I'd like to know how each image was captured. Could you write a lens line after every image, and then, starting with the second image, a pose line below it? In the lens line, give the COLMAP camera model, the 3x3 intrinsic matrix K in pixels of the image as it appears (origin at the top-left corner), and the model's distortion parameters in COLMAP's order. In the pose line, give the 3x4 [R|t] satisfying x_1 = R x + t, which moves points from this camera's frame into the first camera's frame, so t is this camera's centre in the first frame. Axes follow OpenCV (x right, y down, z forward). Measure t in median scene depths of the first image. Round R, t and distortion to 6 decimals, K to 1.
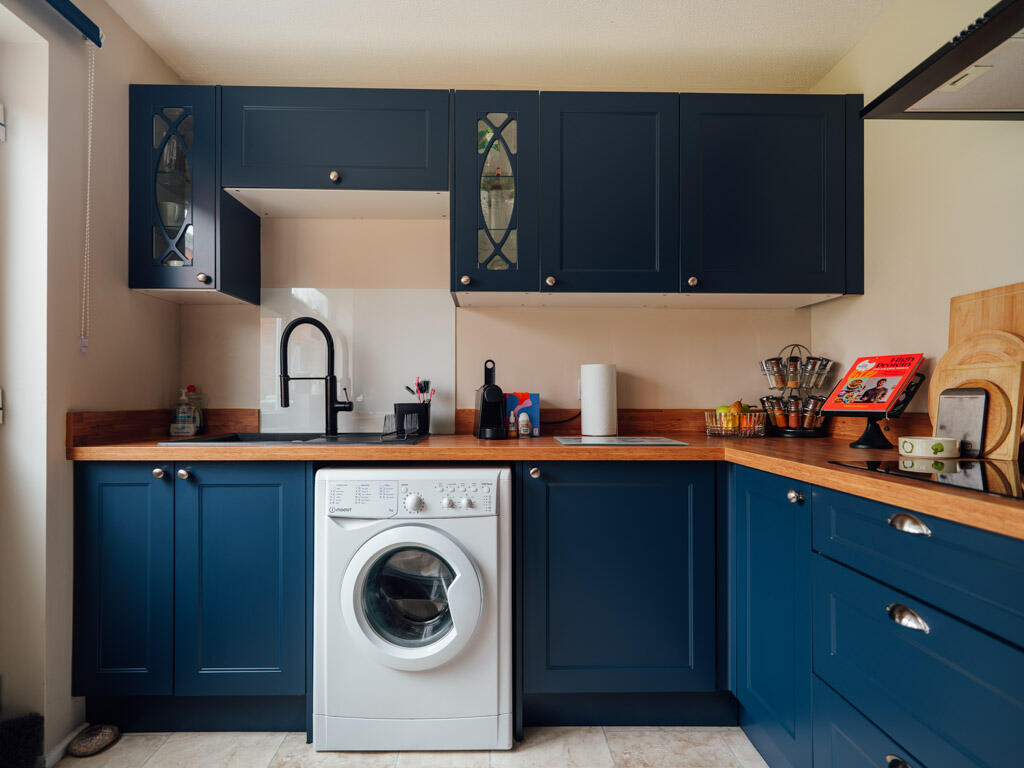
lens RADIAL K [[564.2, 0, 512.0], [0, 564.2, 384.0], [0, 0, 1]] dist [0.005540, 0.000909]
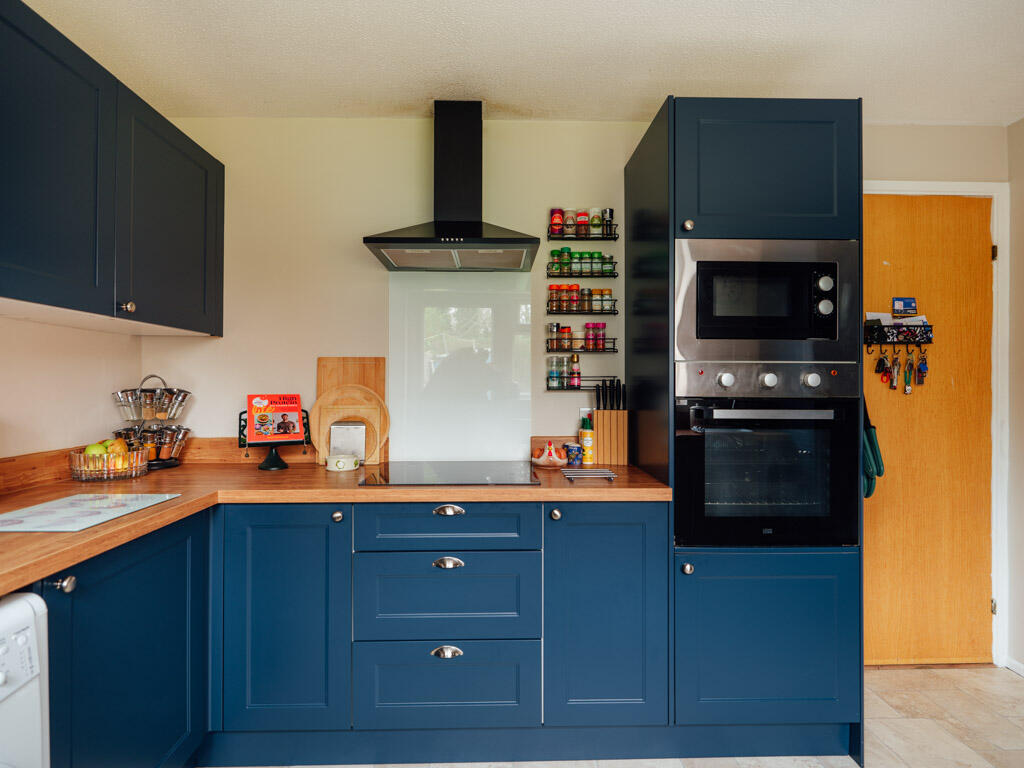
lens RADIAL K [[537.6, 0, 512.0], [0, 537.6, 384.0], [0, 0, 1]] dist [0.001074, 0.000244]
pose [[0.001371, 0.003083, 0.999994, -0.488948], [-0.027005, 0.999631, -0.003045, -0.074334], [-0.999634, -0.027001, 0.001454, 0.398471]]
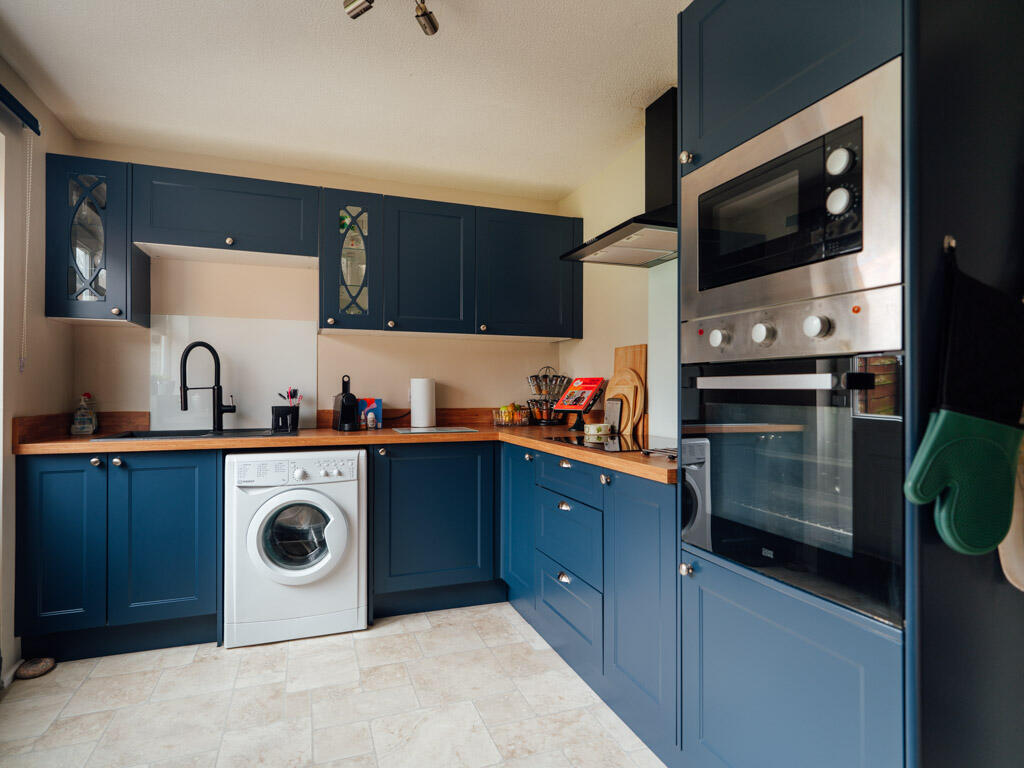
lens RADIAL K [[564.2, 0, 512.0], [0, 564.2, 384.0], [0, 0, 1]] dist [0.005540, 0.000909]
pose [[0.950494, 0.002412, 0.310734, -0.090262], [-0.006821, 0.999891, 0.013103, -0.045364], [-0.310669, -0.014574, 0.950407, -0.511044]]
